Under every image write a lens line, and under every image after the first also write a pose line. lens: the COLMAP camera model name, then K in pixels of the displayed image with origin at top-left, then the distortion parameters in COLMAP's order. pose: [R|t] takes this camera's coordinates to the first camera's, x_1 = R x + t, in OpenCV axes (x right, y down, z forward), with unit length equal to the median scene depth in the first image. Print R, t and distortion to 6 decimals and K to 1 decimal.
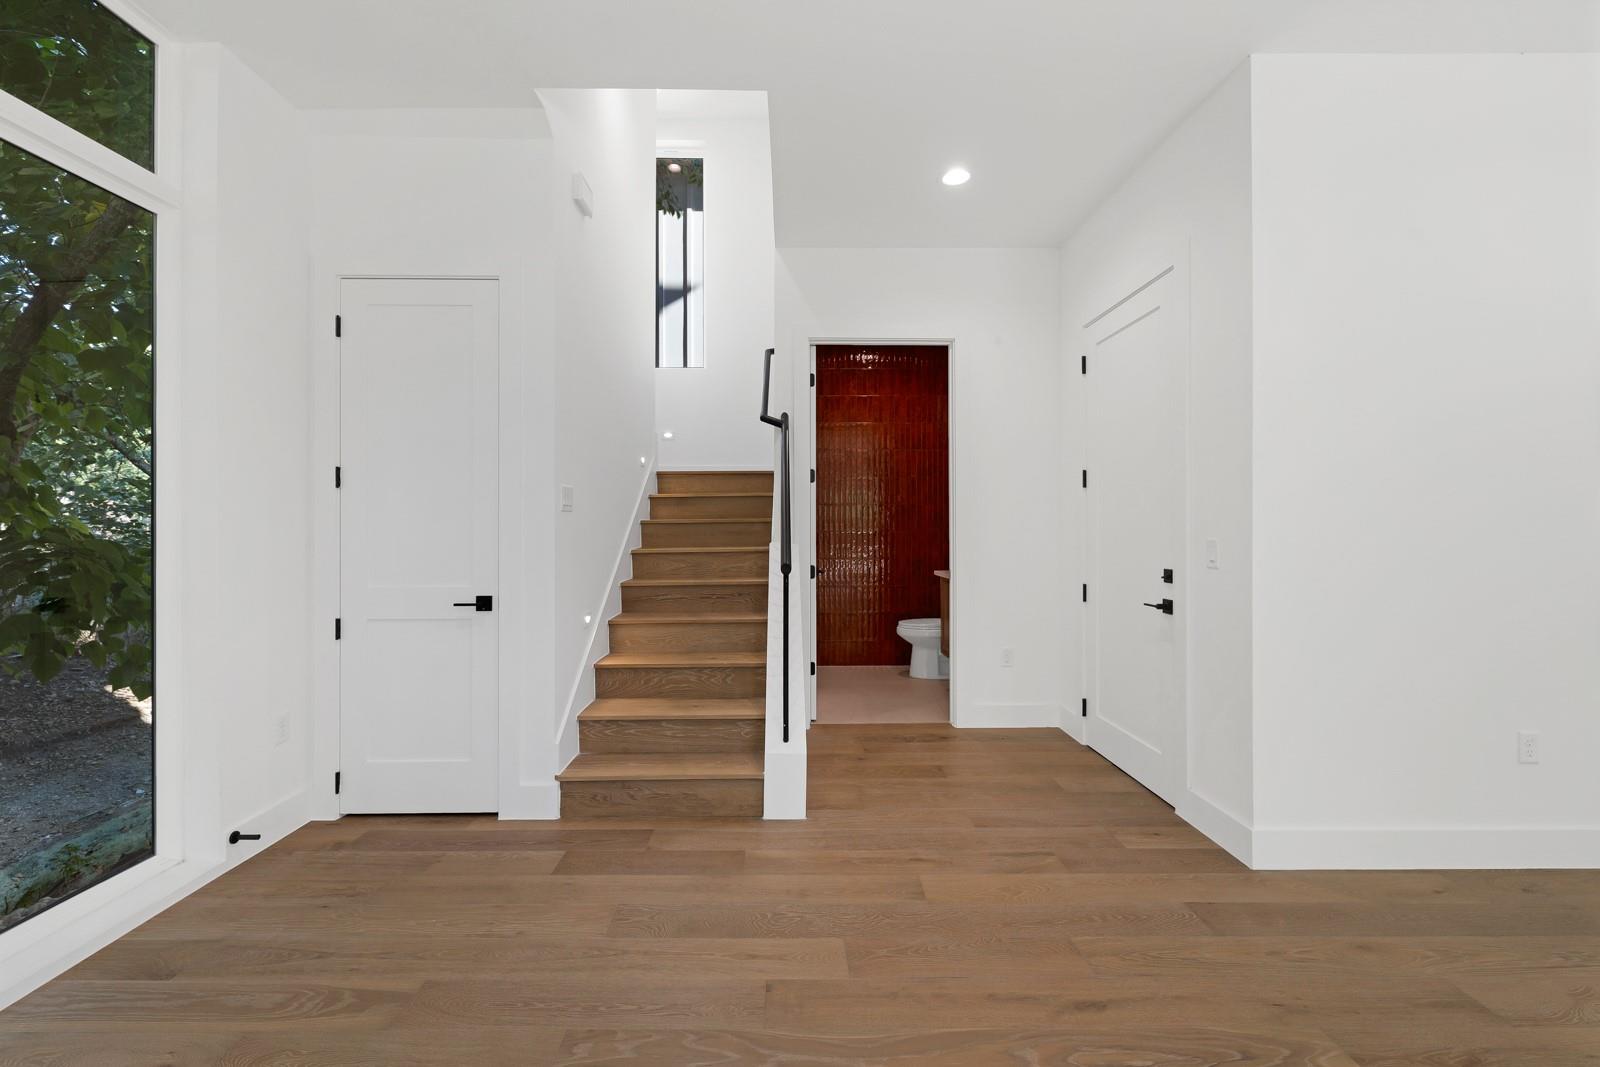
lens RADIAL K [[688.0, 0, 777.7], [0, 688.0, 526.3], [0, 0, 1]] dist [0.001783, -0.000272]
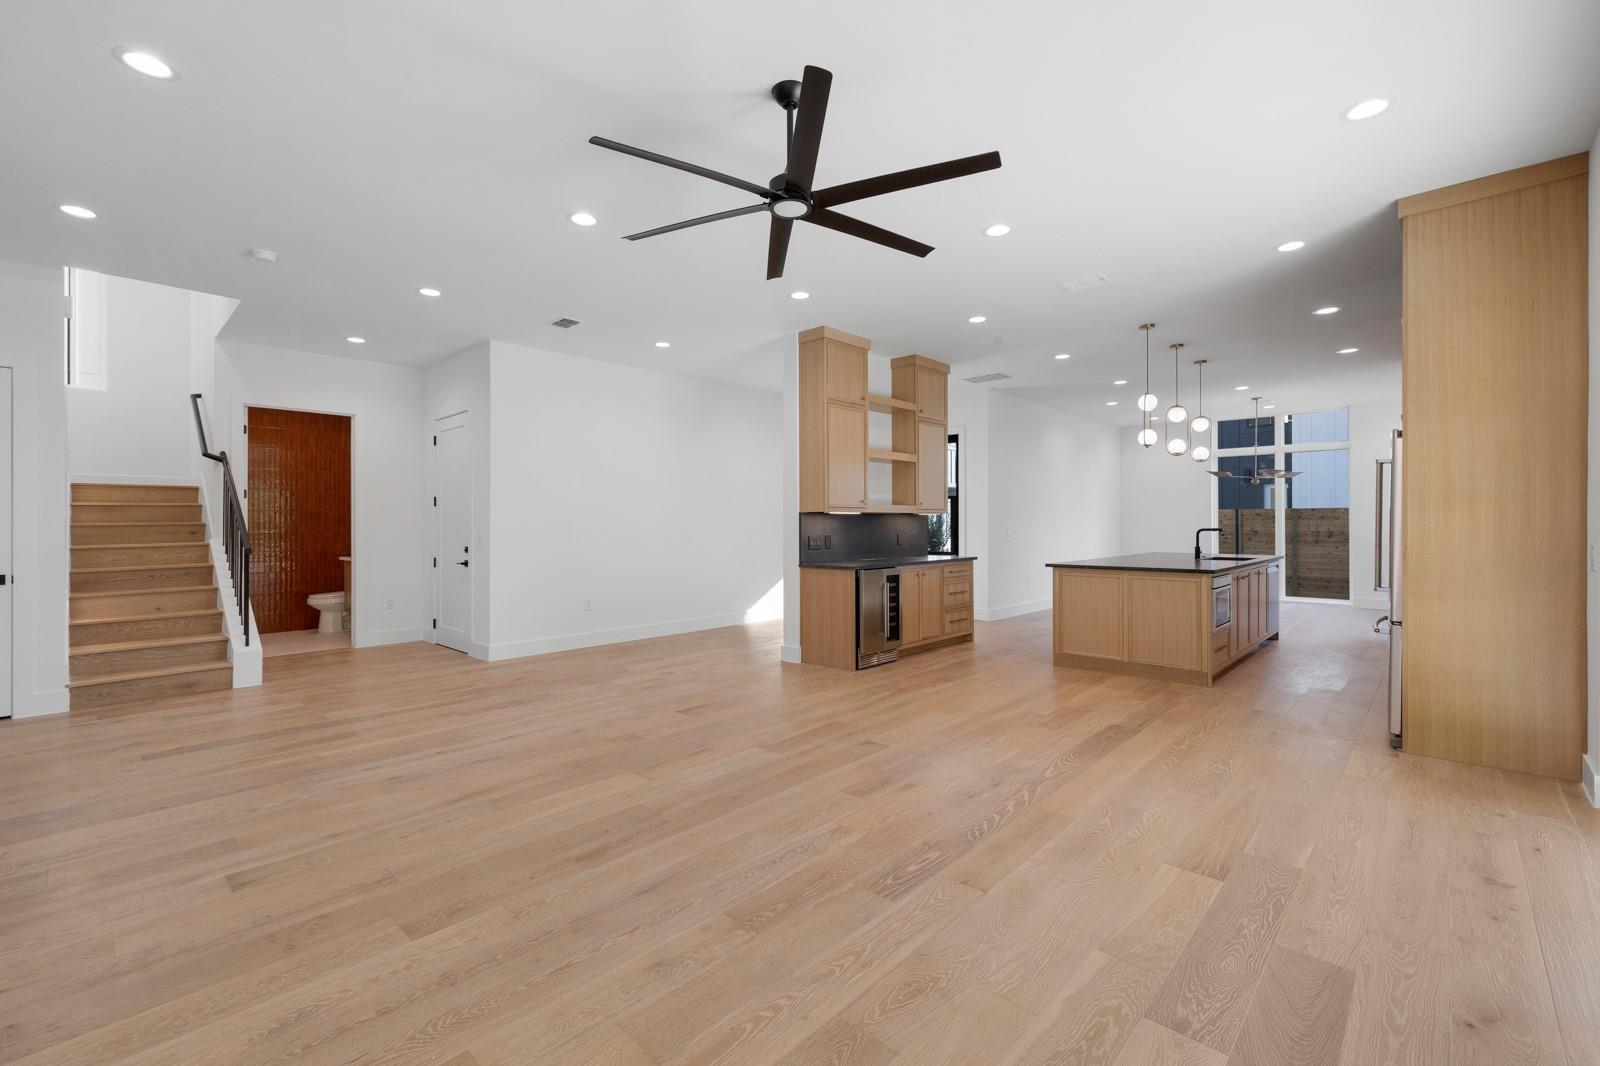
lens RADIAL K [[688.0, 0, 797.1], [0, 688.0, 517.9], [0, 0, 1]] dist [0.001783, -0.000272]
pose [[0.682249, 0.005519, 0.731099, -0.242296], [0.003054, 0.999941, -0.010399, -0.002413], [-0.731113, 0.009328, 0.682192, -0.963663]]
